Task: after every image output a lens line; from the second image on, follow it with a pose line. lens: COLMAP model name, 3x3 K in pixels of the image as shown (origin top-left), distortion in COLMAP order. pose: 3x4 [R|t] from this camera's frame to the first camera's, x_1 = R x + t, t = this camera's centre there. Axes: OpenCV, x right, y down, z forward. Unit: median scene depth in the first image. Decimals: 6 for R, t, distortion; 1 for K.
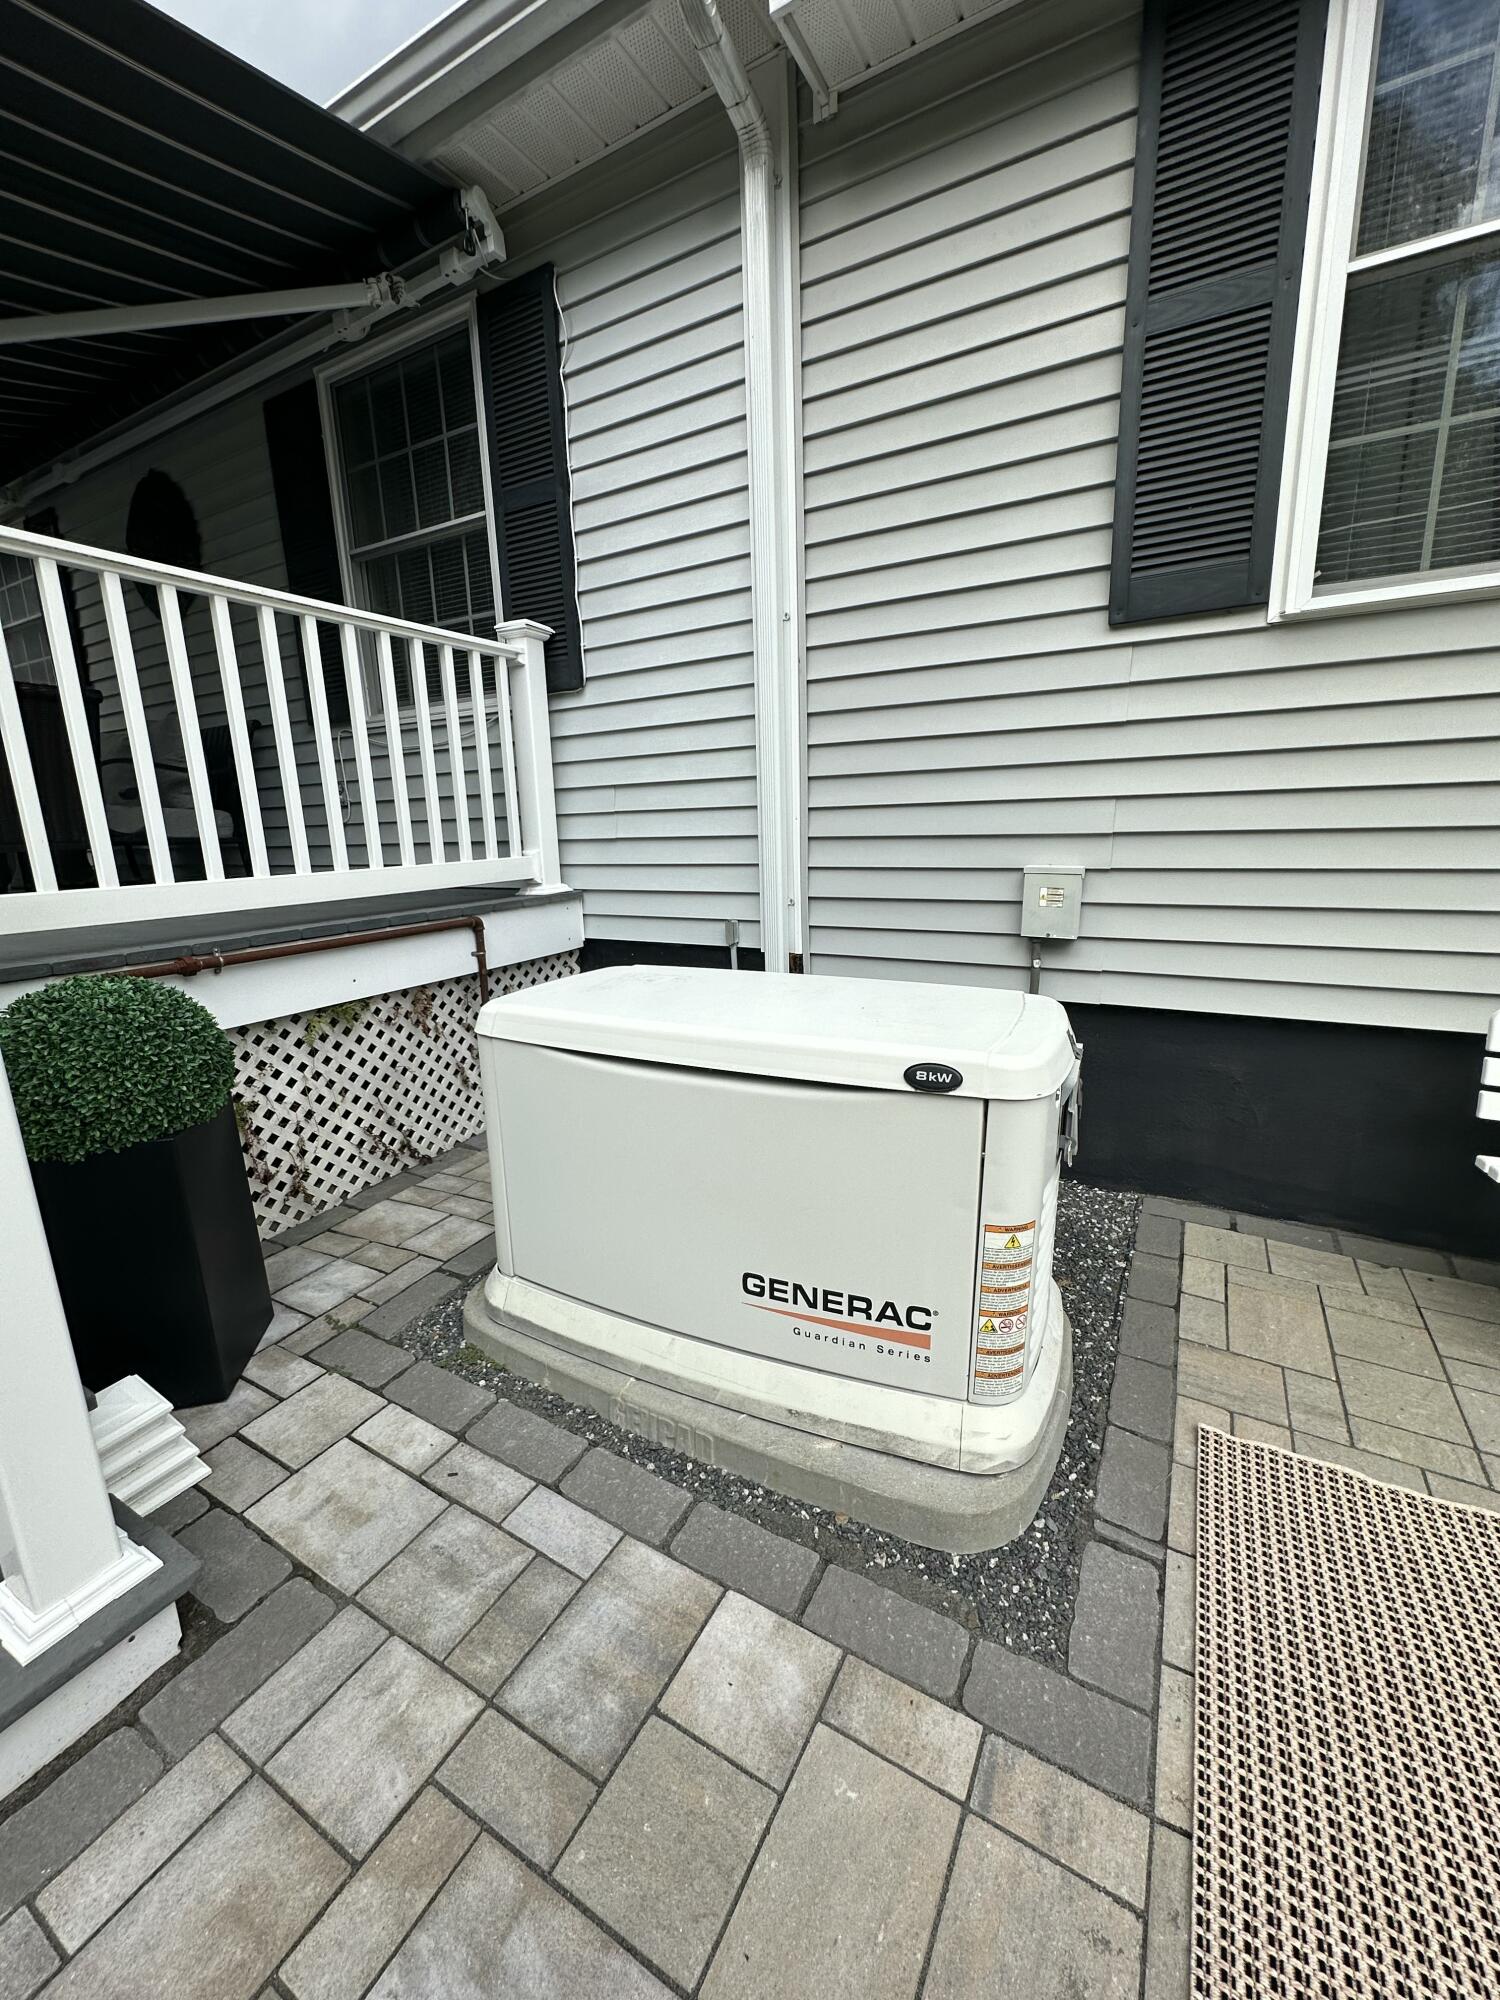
lens RADIAL K [[797.6, 0, 750.0], [0, 797.6, 1000.0], [0, 0, 1]] dist [-0.001939, 0.000329]
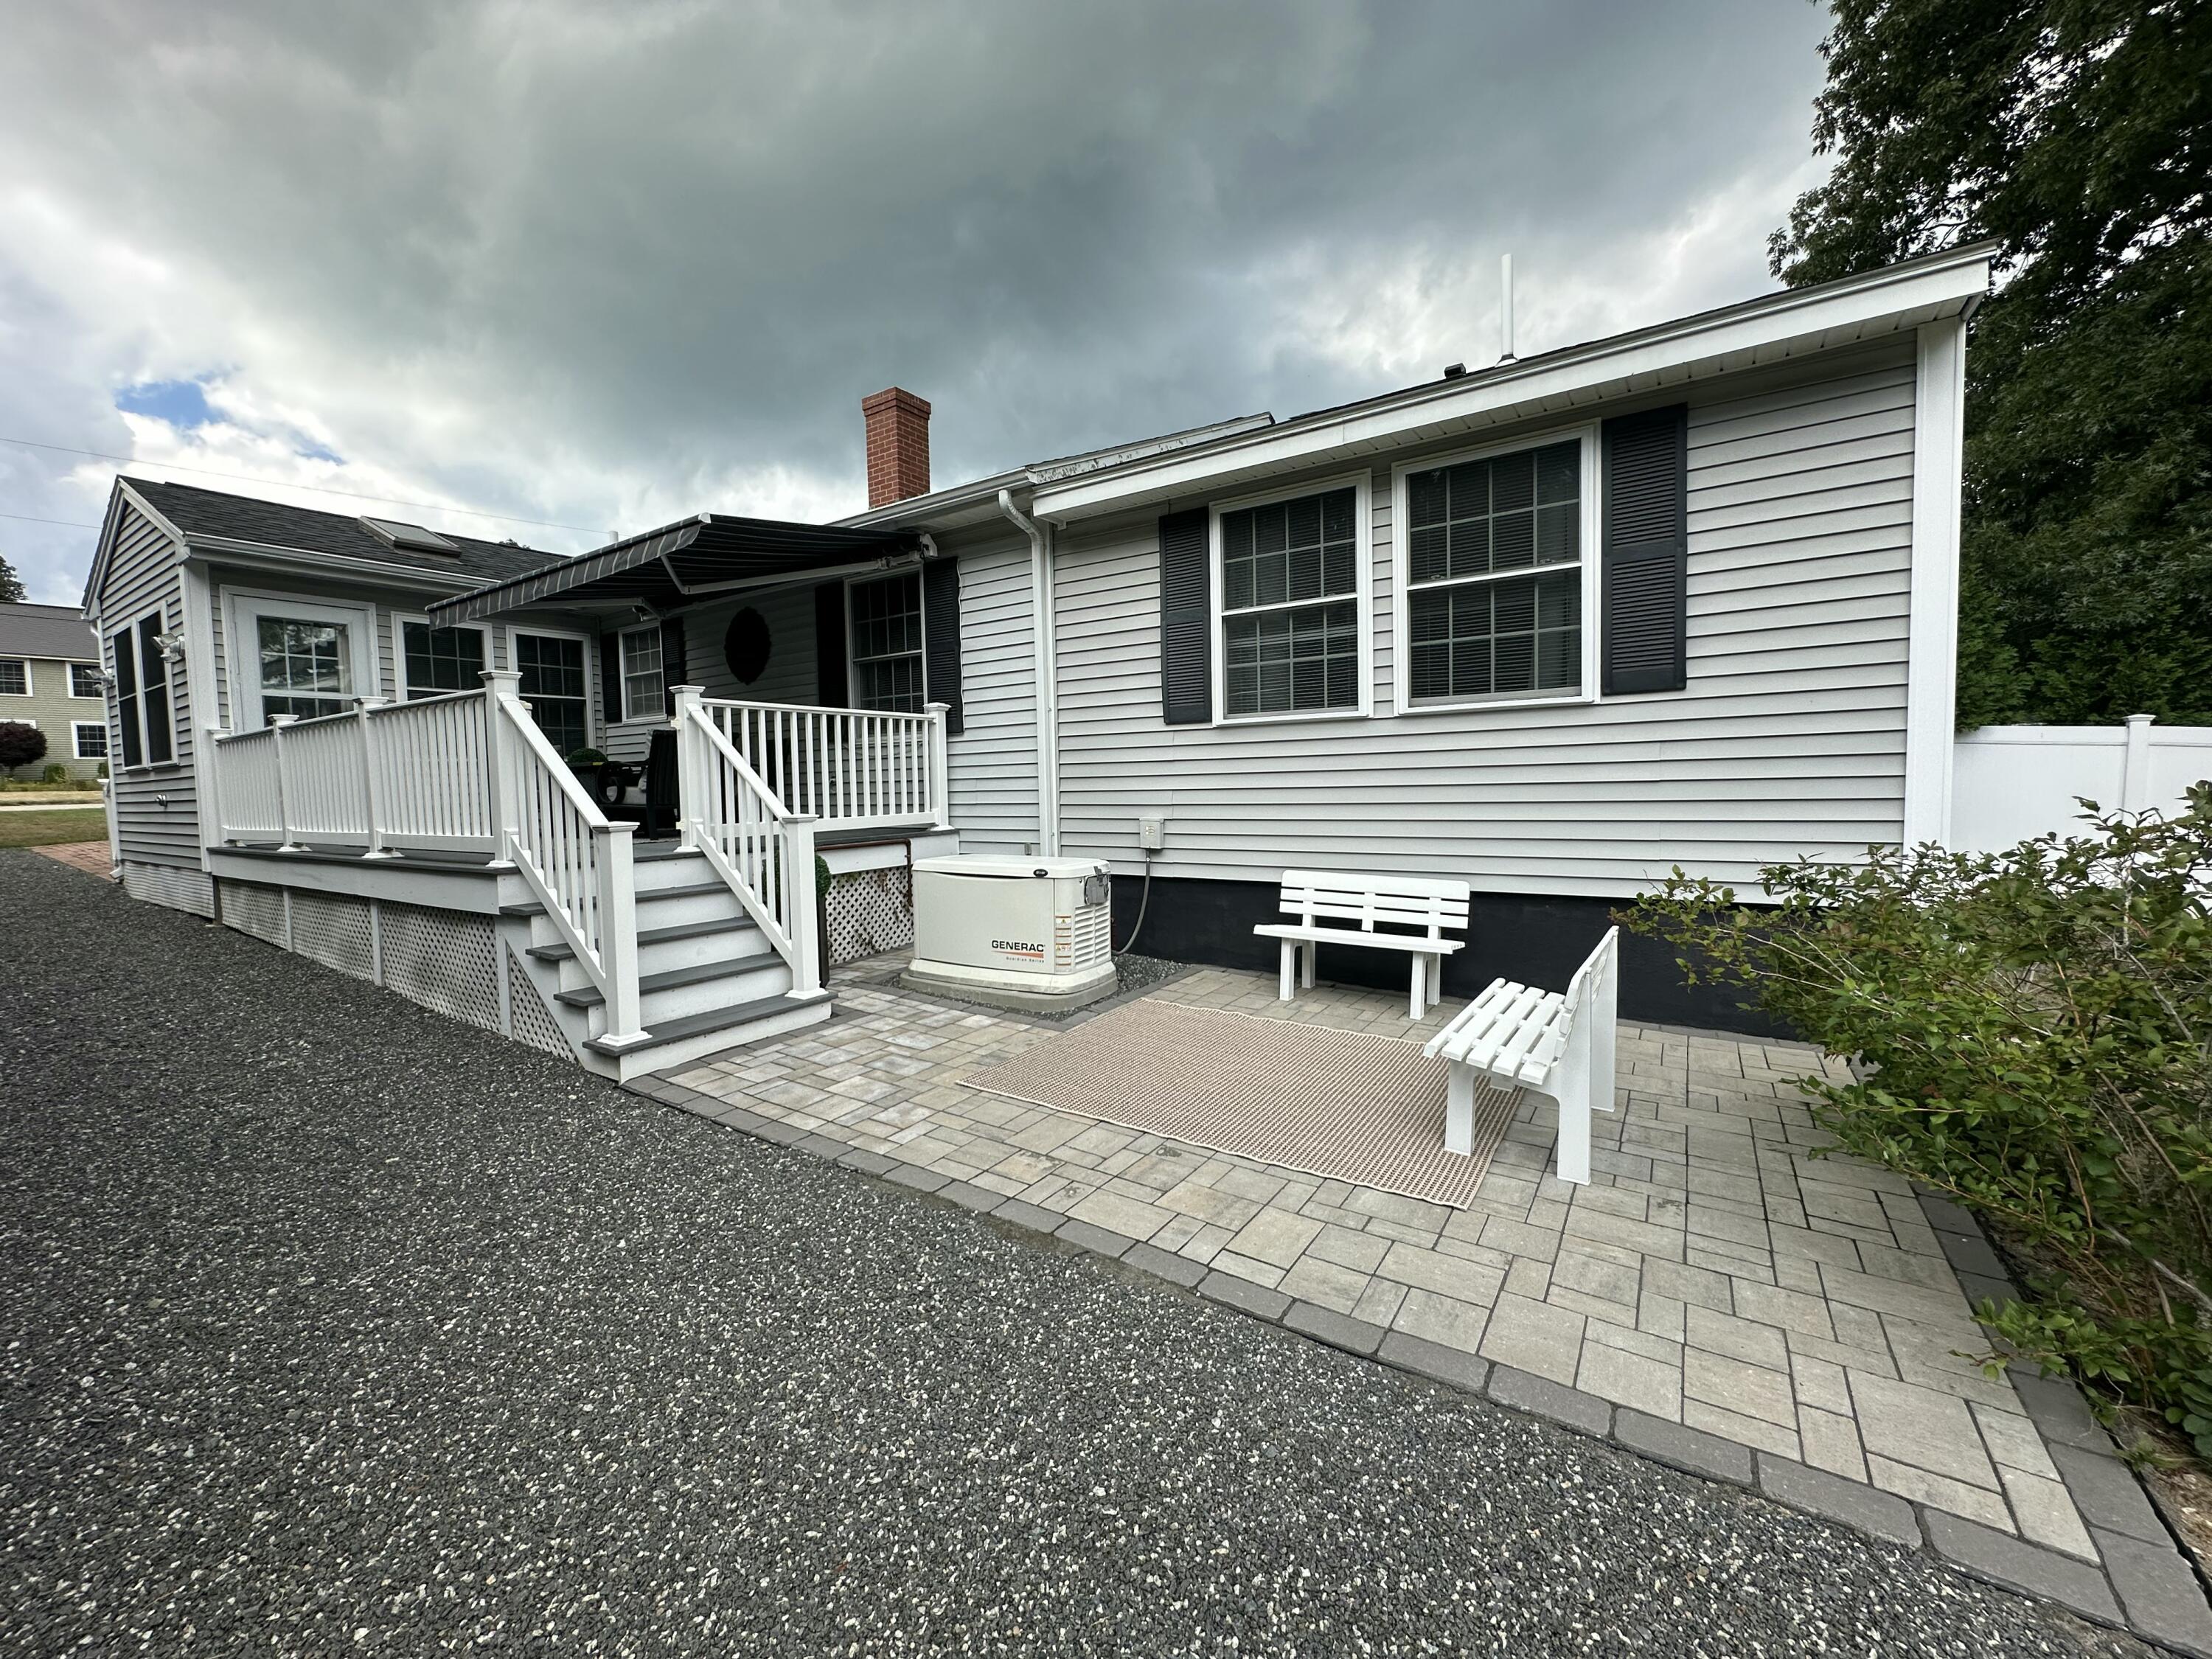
lens RADIAL K [[882.2, 0, 1106.1], [0, 882.2, 828.3], [0, 0, 1]] dist [-0.001939, 0.000329]
pose [[0.997217, 0.010305, -0.073844, 0.383365], [-0.022119, 0.986706, -0.161006, 0.249566], [0.071203, 0.162191, 0.984187, -1.371855]]
